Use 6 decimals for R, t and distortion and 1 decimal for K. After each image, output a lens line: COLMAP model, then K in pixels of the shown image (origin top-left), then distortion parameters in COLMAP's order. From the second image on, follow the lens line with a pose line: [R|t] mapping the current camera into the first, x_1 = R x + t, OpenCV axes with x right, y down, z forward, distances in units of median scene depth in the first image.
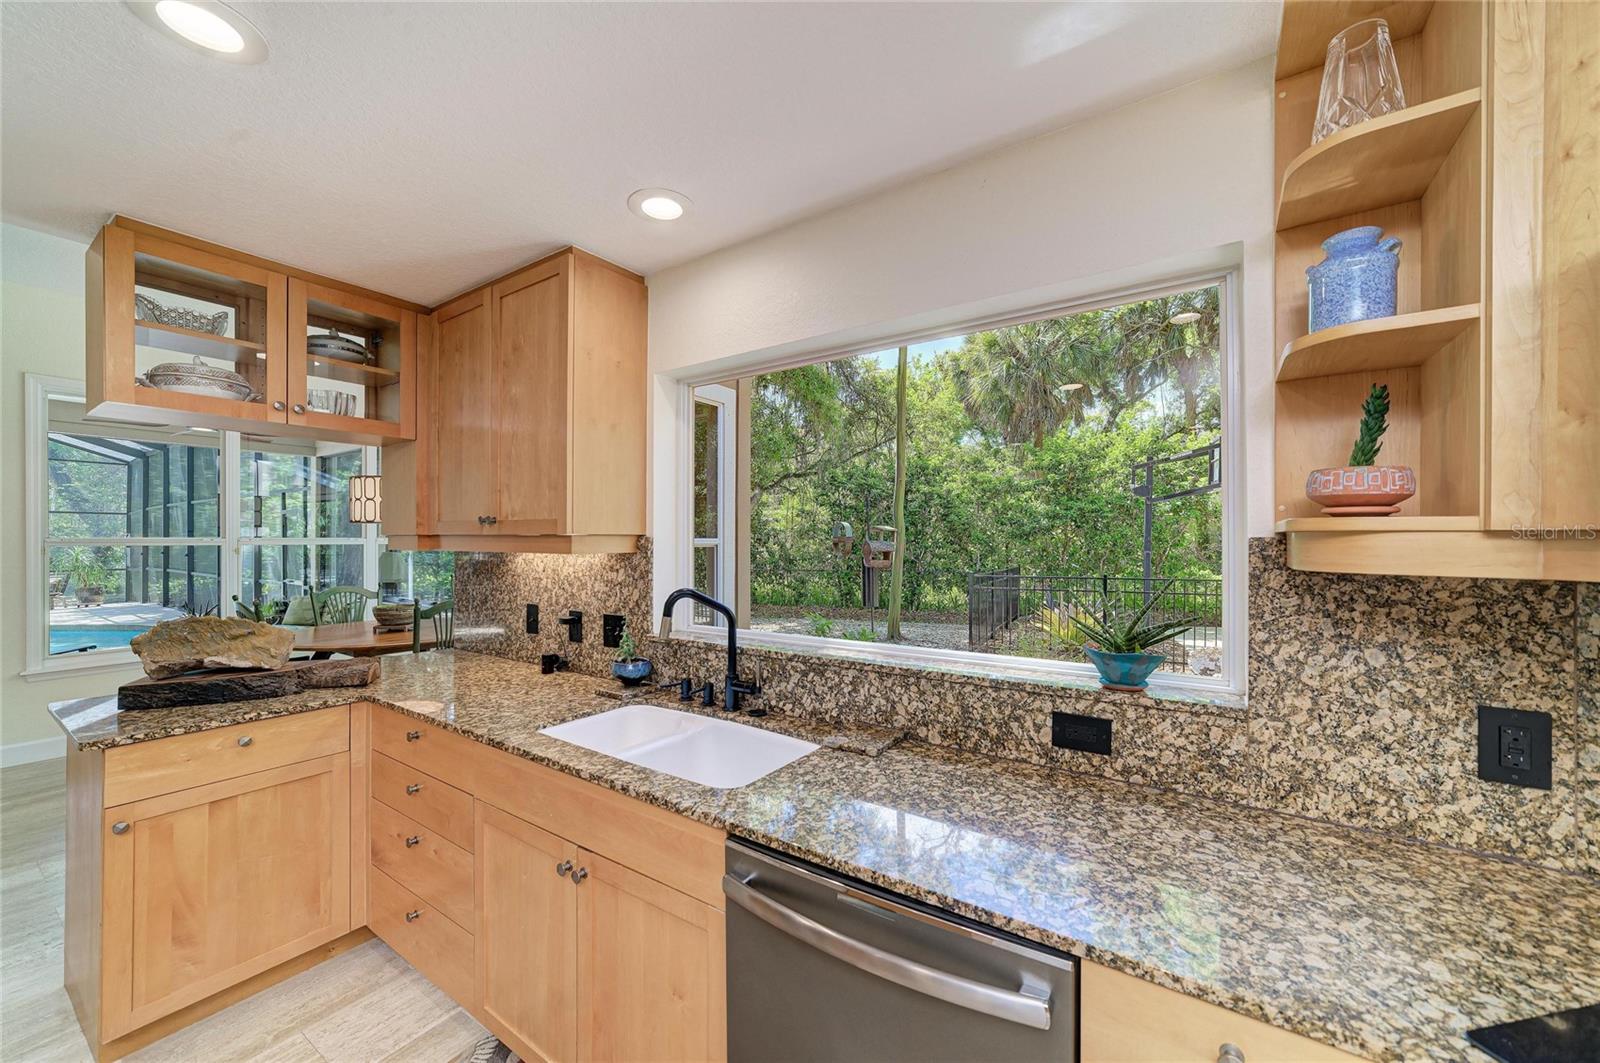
lens RADIAL K [[612.1, 0, 797.5], [0, 612.1, 540.6], [0, 0, 1]] dist [-0.007924, 0.000997]
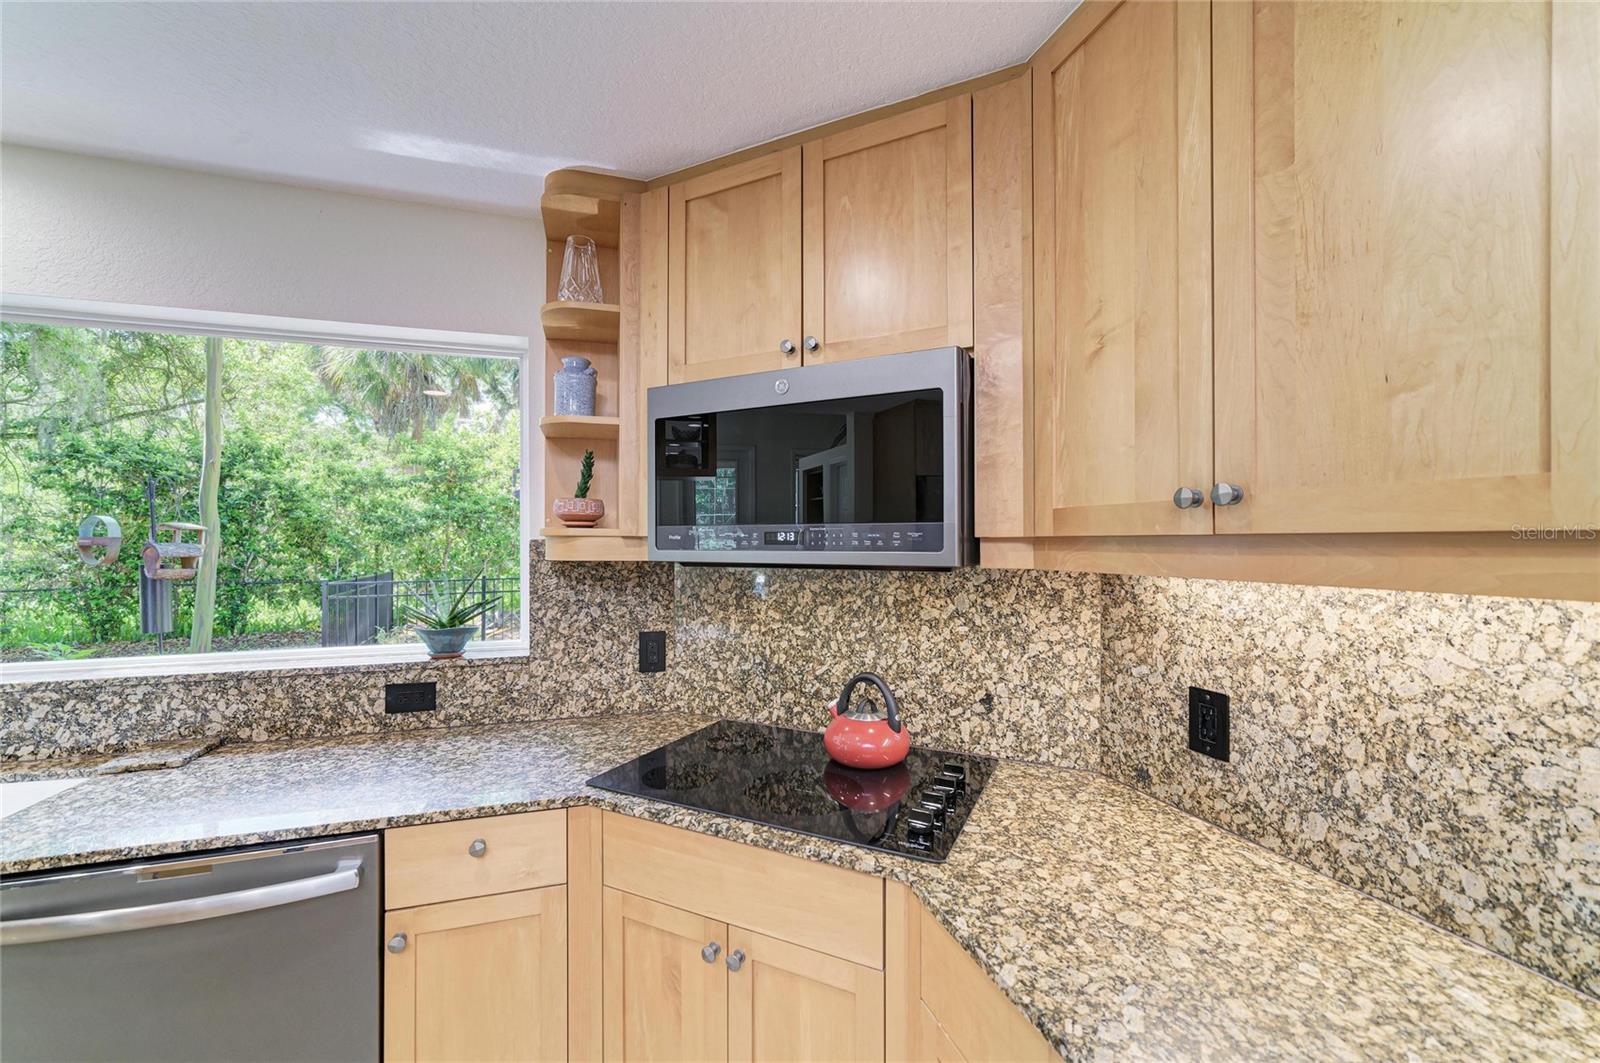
lens RADIAL K [[637.9, 0, 796.5], [0, 637.9, 542.9], [0, 0, 1]] dist [-0.002431, 0.002256]
pose [[0.614564, -0.001048, 0.788867, -0.073117], [0.000459, 0.999999, 0.000971, 0.001471], [-0.788867, -0.000235, 0.614564, -0.407365]]
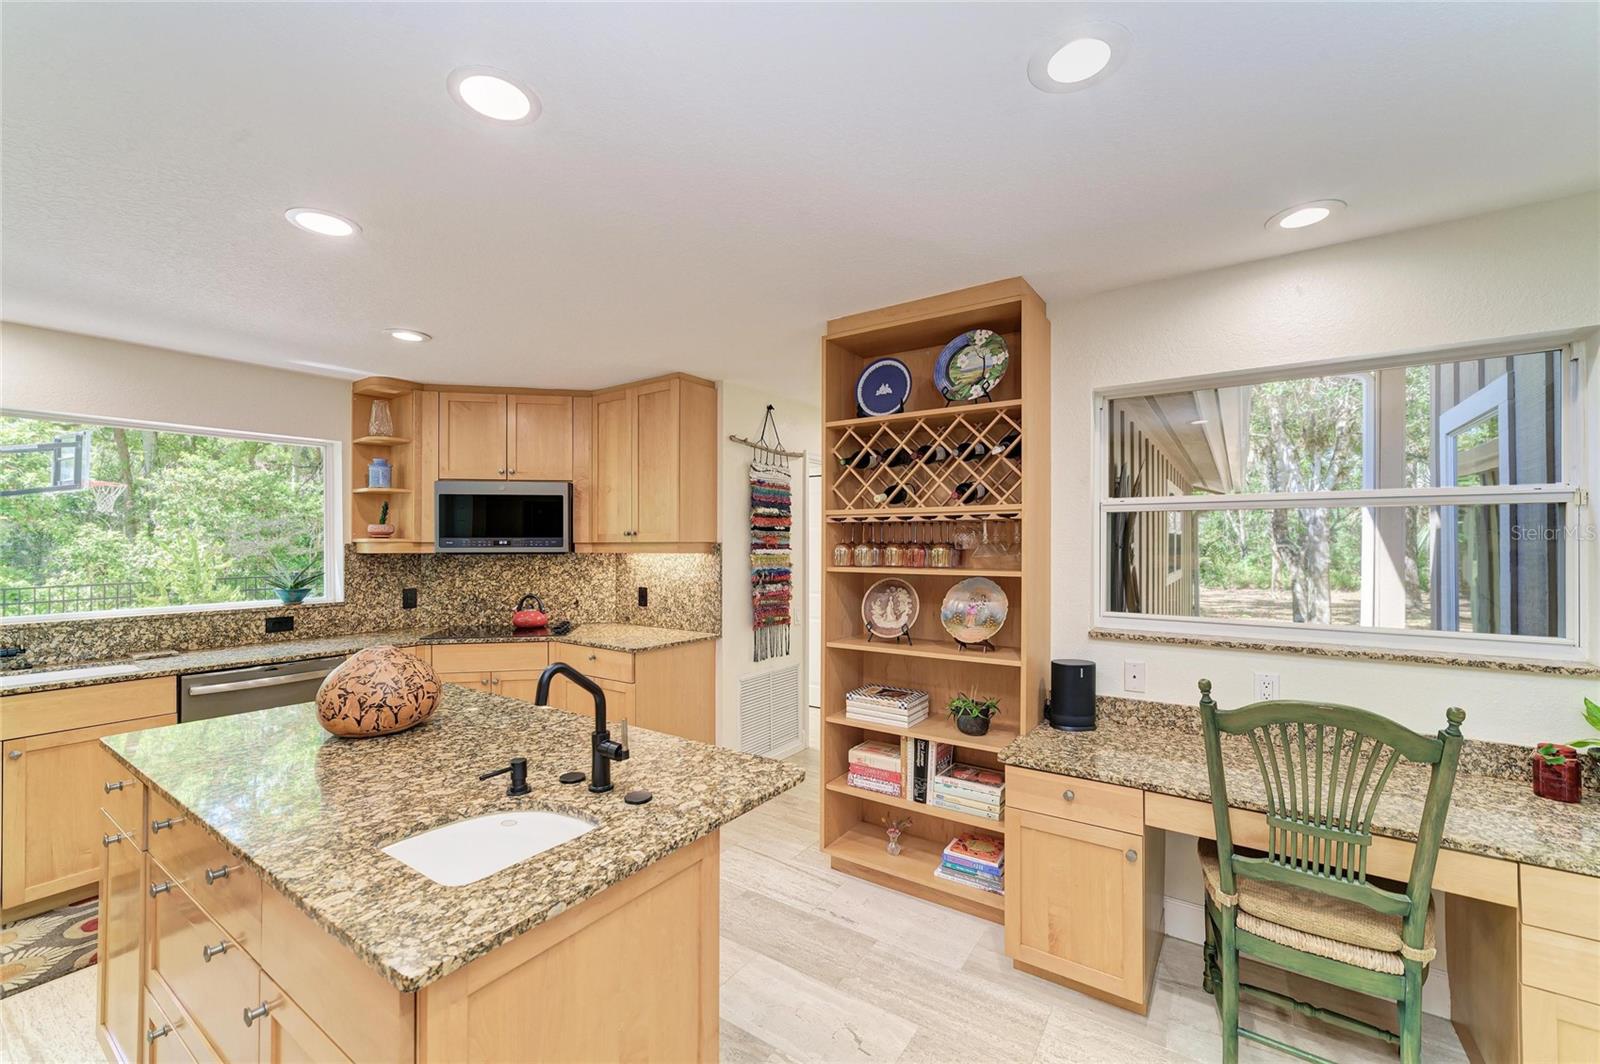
lens RADIAL K [[637.9, 0, 796.2], [0, 637.9, 539.0], [0, 0, 1]] dist [-0.002431, 0.002256]
pose [[0.014795, 0.007055, 0.999866, -2.034542], [0.003958, 0.999967, -0.007114, 0.002568], [-0.999883, 0.004063, 0.014767, -1.085361]]
